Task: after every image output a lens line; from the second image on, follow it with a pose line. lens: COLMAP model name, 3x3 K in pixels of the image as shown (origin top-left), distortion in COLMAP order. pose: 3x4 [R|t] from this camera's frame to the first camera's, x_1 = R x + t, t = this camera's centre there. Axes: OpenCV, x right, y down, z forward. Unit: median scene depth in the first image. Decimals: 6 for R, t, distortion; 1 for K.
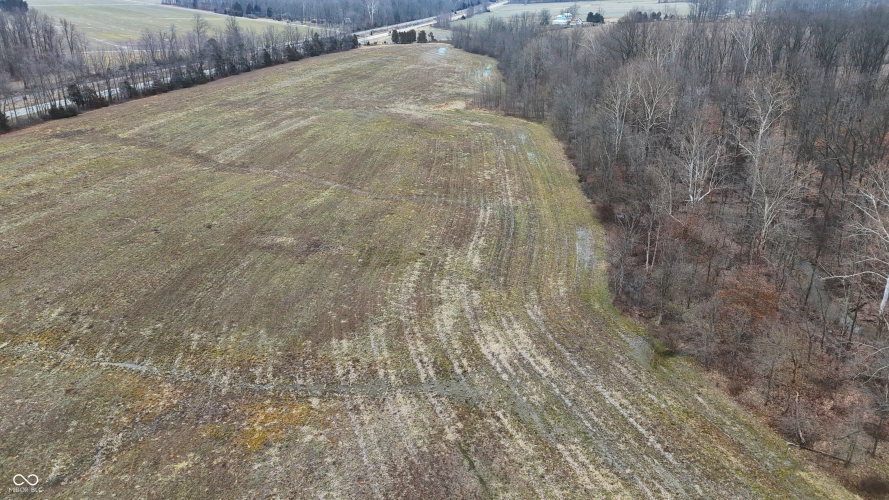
lens RADIAL K [[650.7, 0, 444.5], [0, 650.7, 249.1], [0, 0, 1]] dist [0.088816, -0.074399]
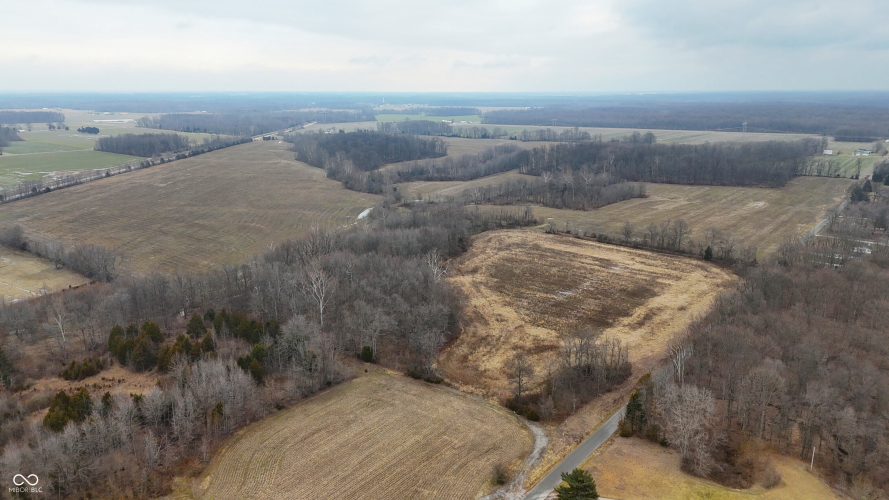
lens RADIAL K [[650.7, 0, 443.8], [0, 650.7, 250.6], [0, 0, 1]] dist [0.088816, -0.074399]
pose [[0.975461, -0.058875, 0.212153, 0.062112], [0.089688, 0.986268, -0.138678, 0.681003], [-0.201075, 0.154302, 0.967347, -2.013145]]
